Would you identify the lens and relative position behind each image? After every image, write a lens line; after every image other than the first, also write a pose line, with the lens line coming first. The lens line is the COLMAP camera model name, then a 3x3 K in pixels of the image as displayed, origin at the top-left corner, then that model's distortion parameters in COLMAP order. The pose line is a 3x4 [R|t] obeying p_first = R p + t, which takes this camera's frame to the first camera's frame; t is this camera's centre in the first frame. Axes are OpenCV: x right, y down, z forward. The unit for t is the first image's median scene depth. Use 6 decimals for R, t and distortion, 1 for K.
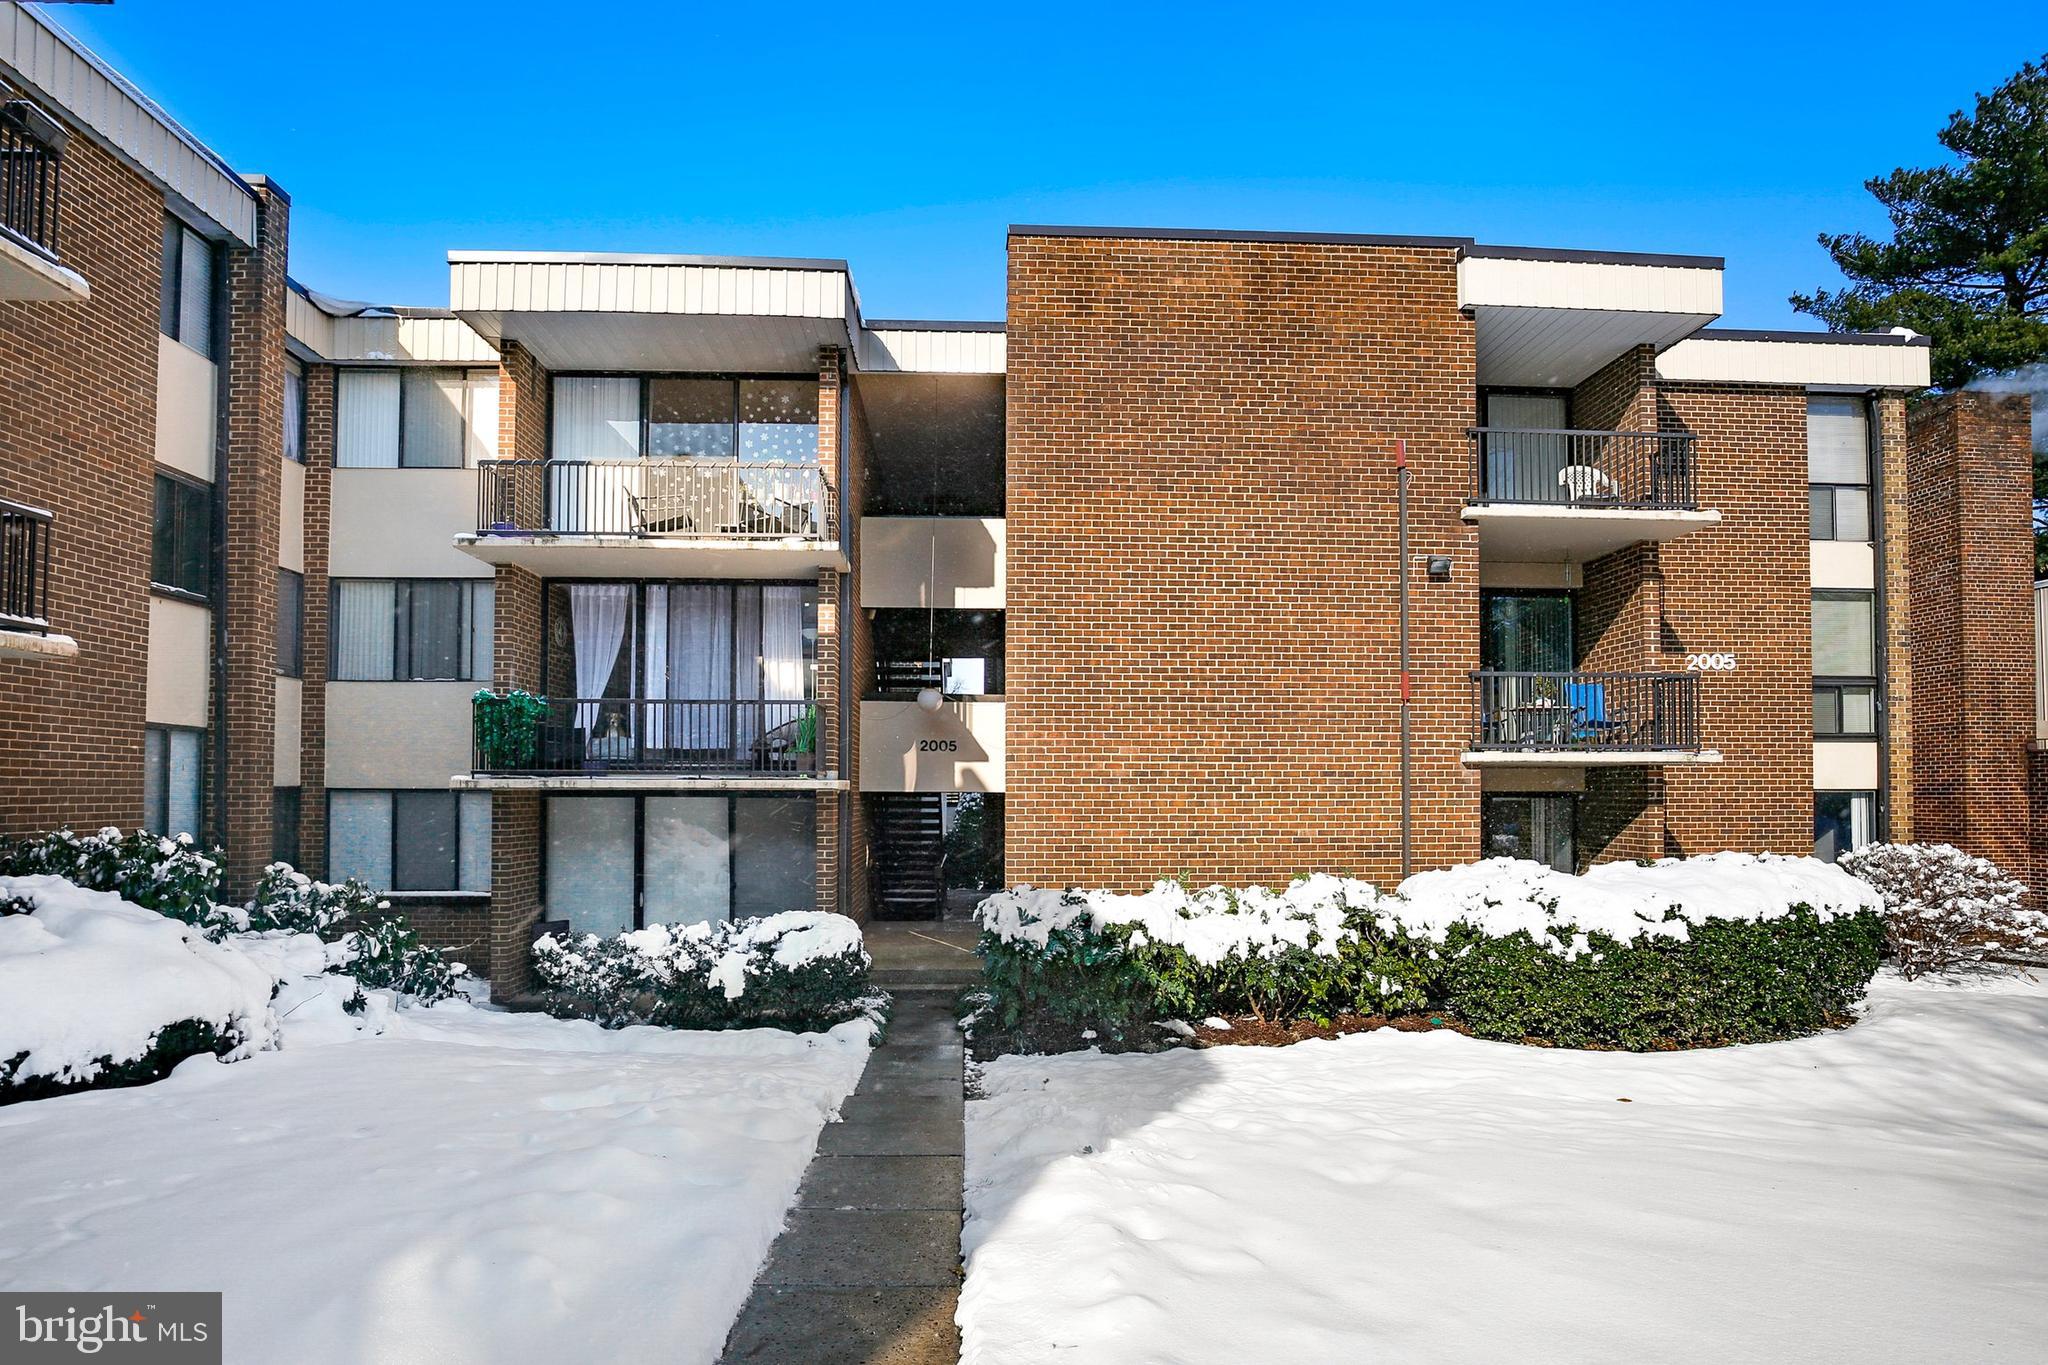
lens RADIAL K [[1086.4, 0, 1030.8], [0, 1086.4, 770.2], [0, 0, 1]] dist [-0.038783, 0.013619]
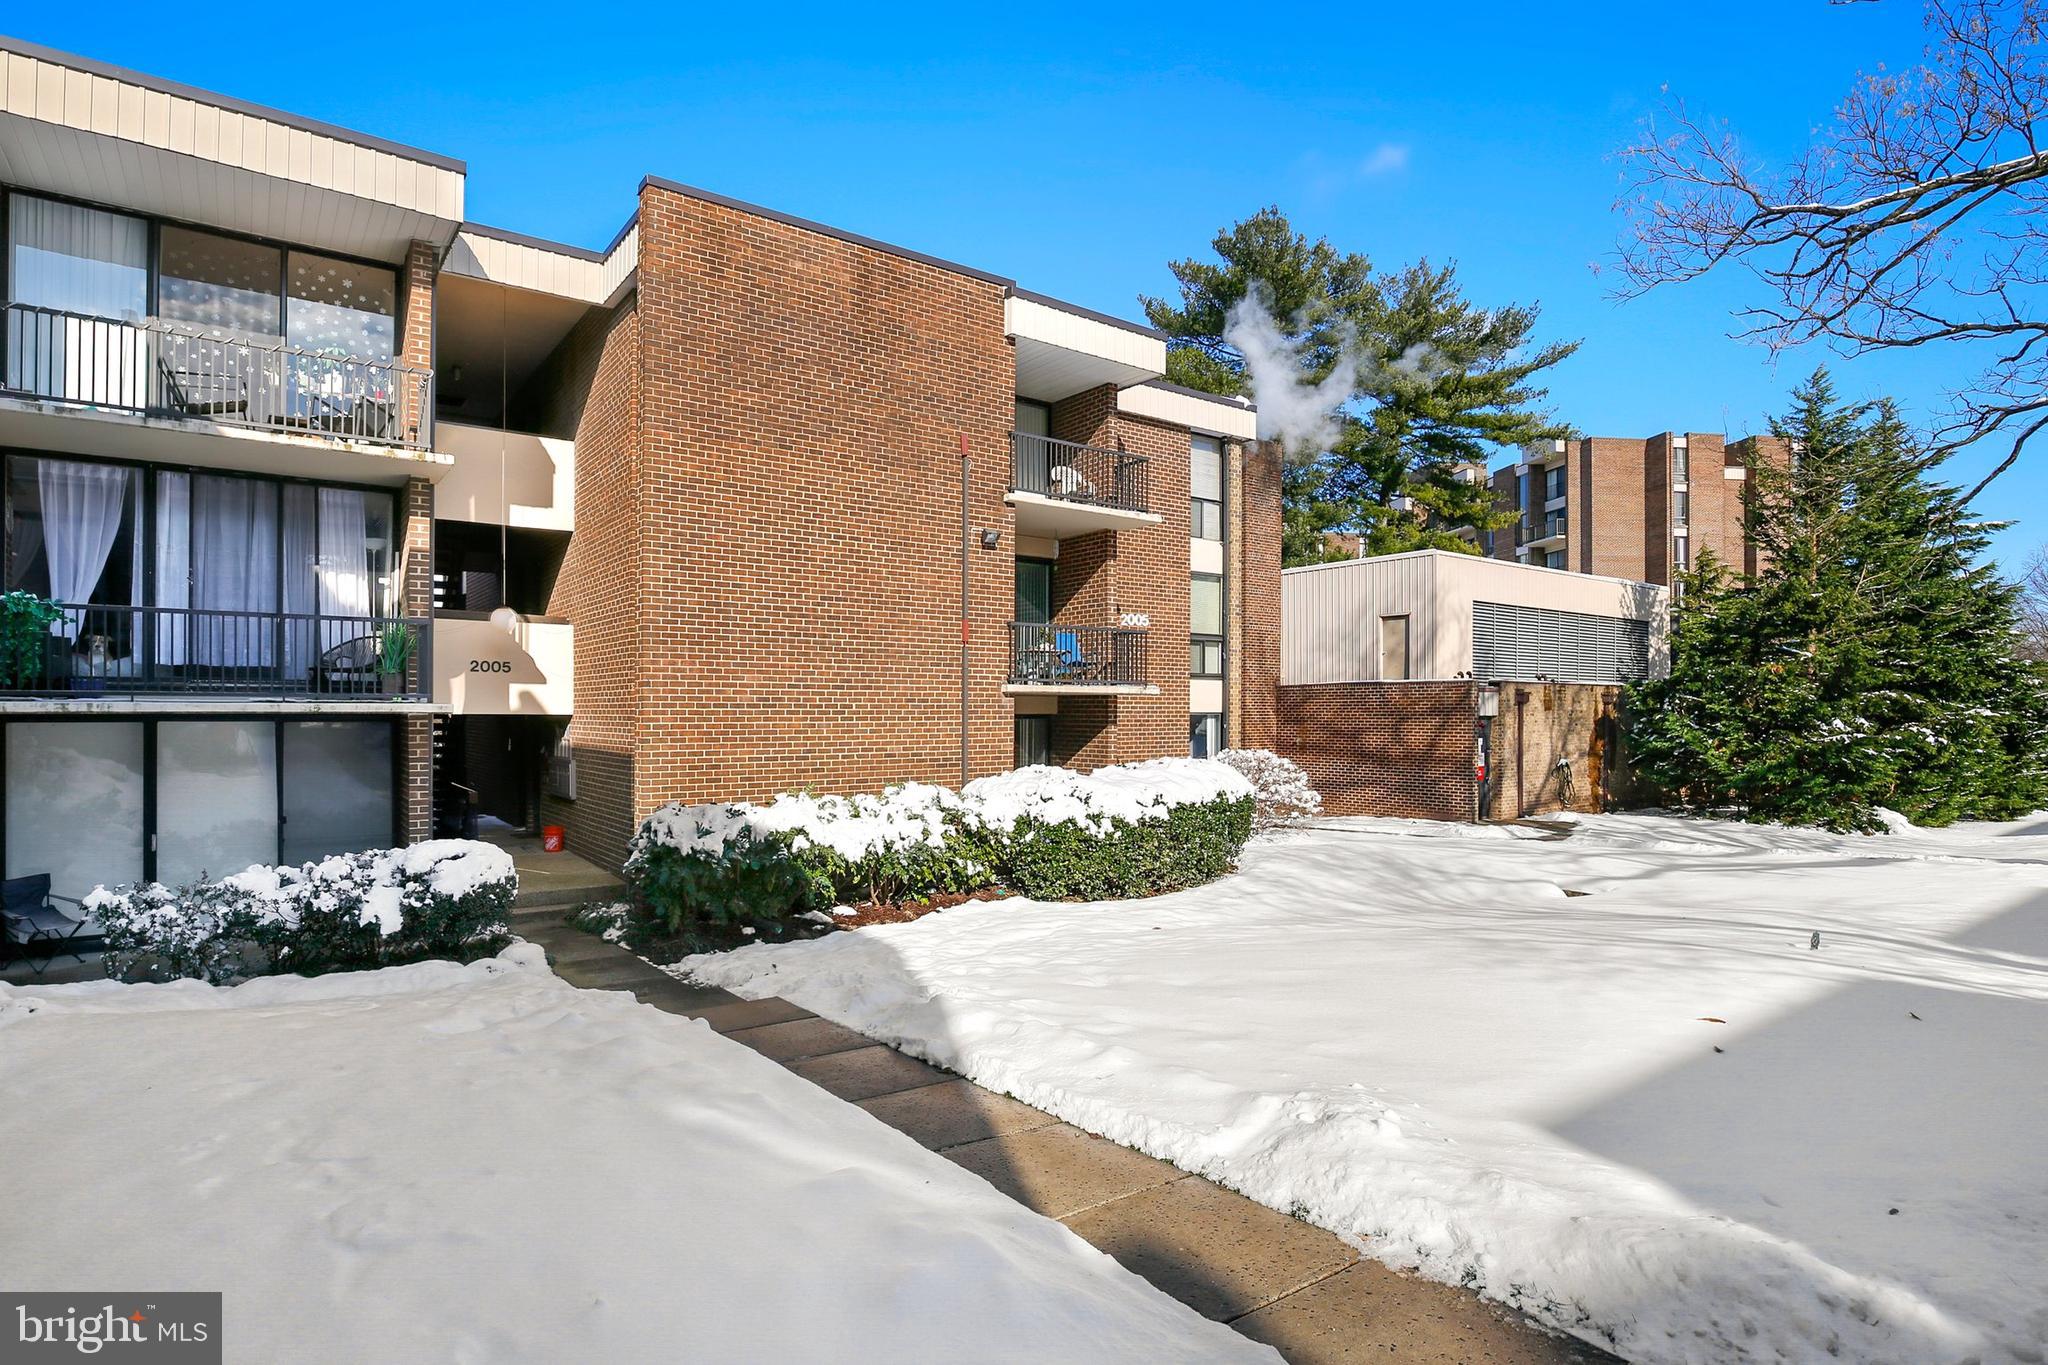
lens RADIAL K [[1054.5, 0, 1028.6], [0, 1054.5, 714.5], [0, 0, 1]] dist [-0.035070, 0.001316]
pose [[0.830172, -0.001044, 0.557506, -0.276649], [-0.012280, 0.999721, 0.020159, -0.006385], [-0.557372, -0.023582, 0.829928, -0.057639]]
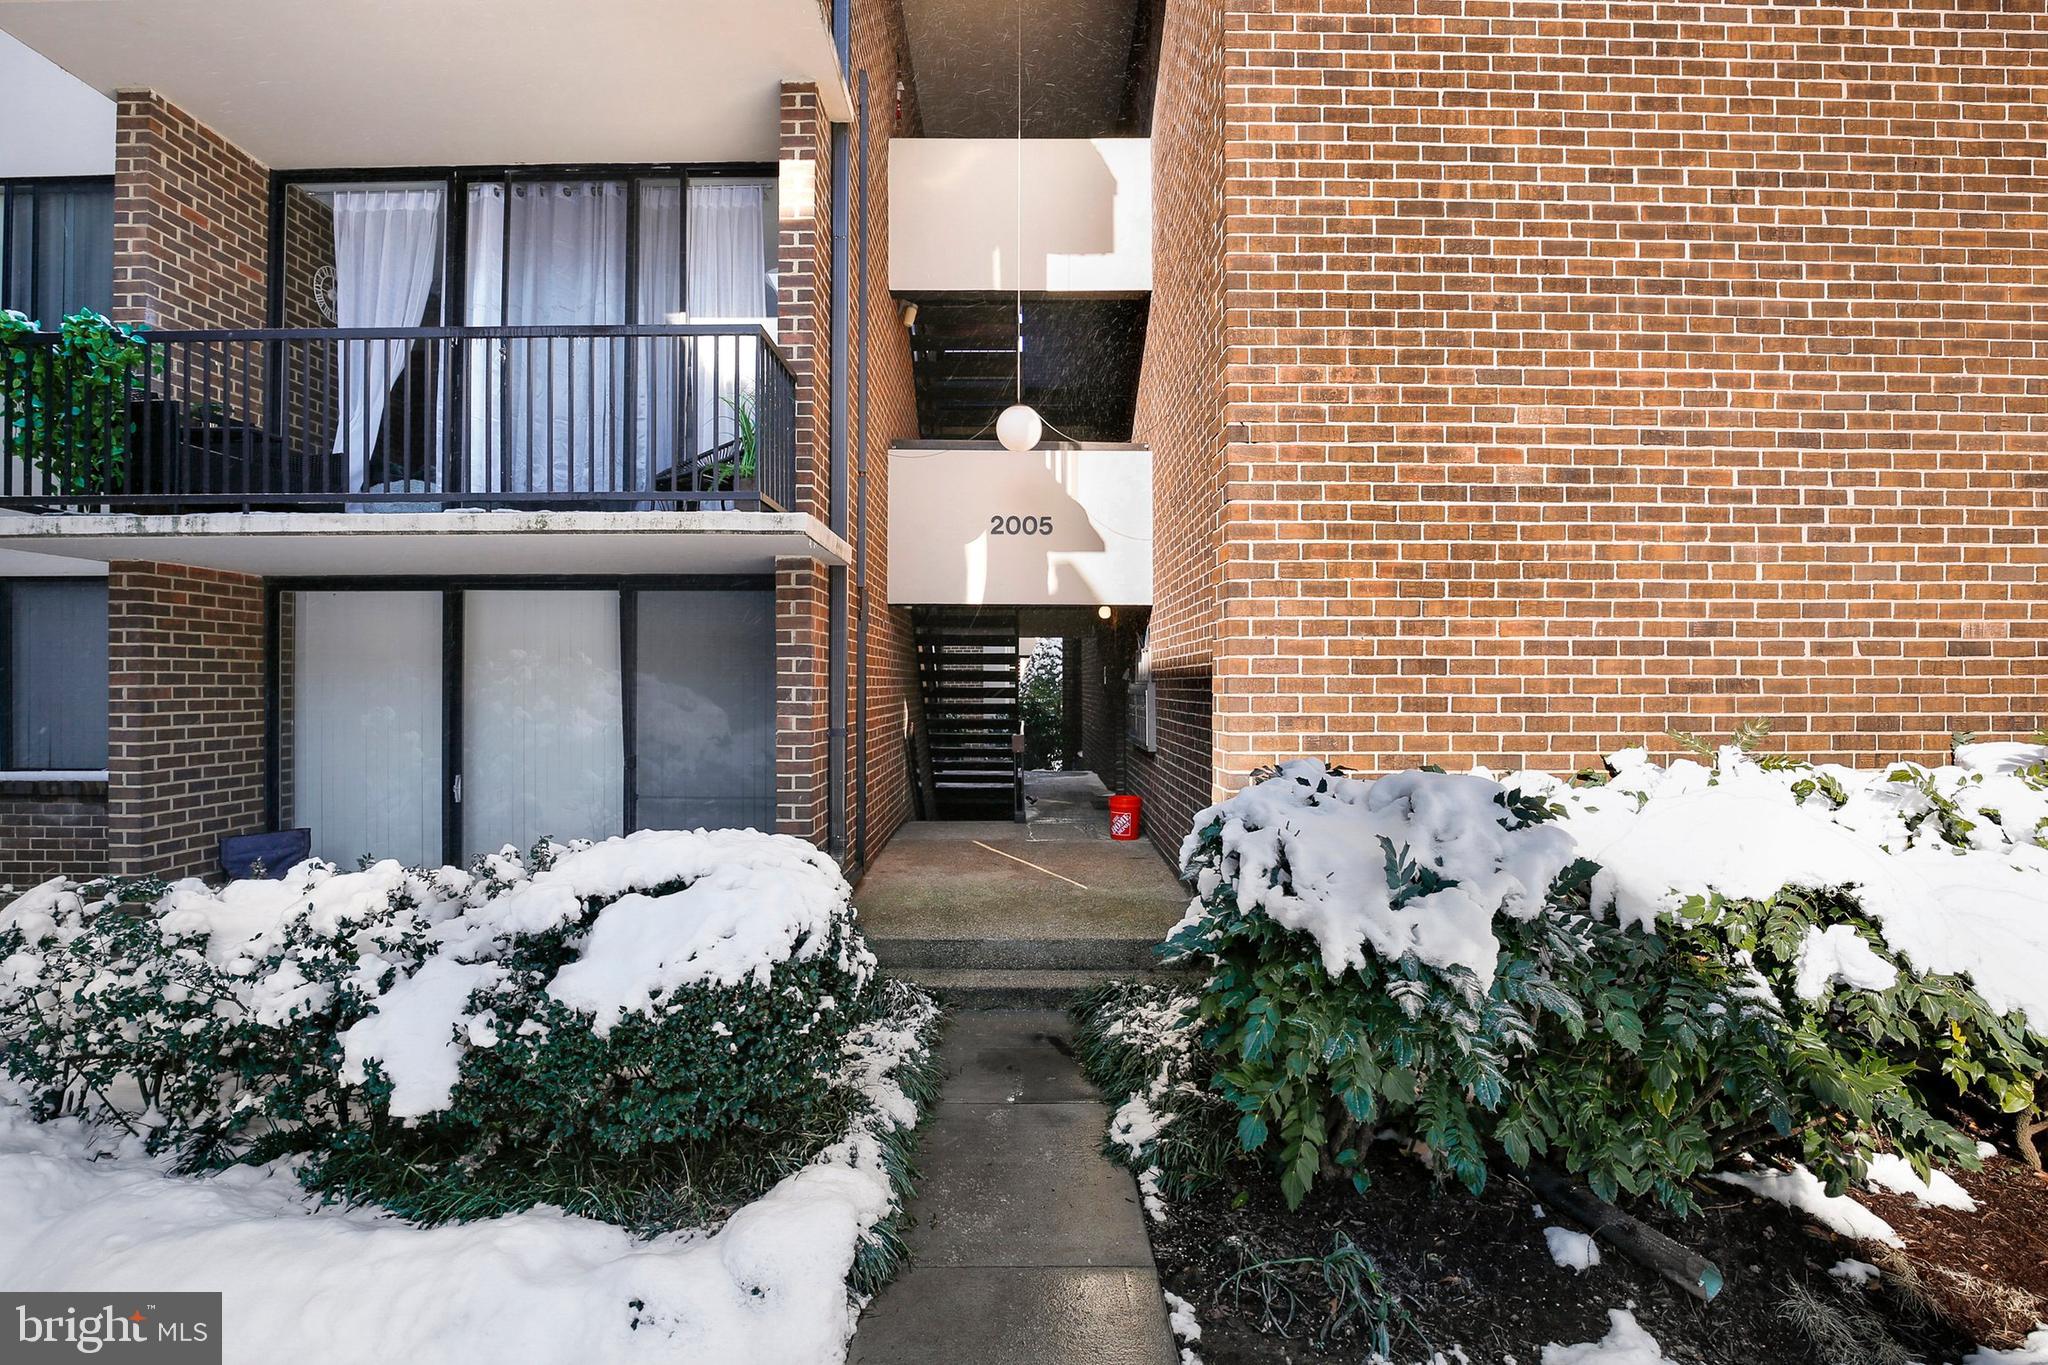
lens RADIAL K [[967.9, 0, 1025.3], [0, 967.9, 676.6], [0, 0, 1]] dist [-0.031941, 0.006538]
pose [[0.998686, -0.001077, -0.051236, -0.075672], [0.001696, 0.999926, 0.012040, 0.070365], [0.051219, -0.012111, 0.998614, 0.642557]]
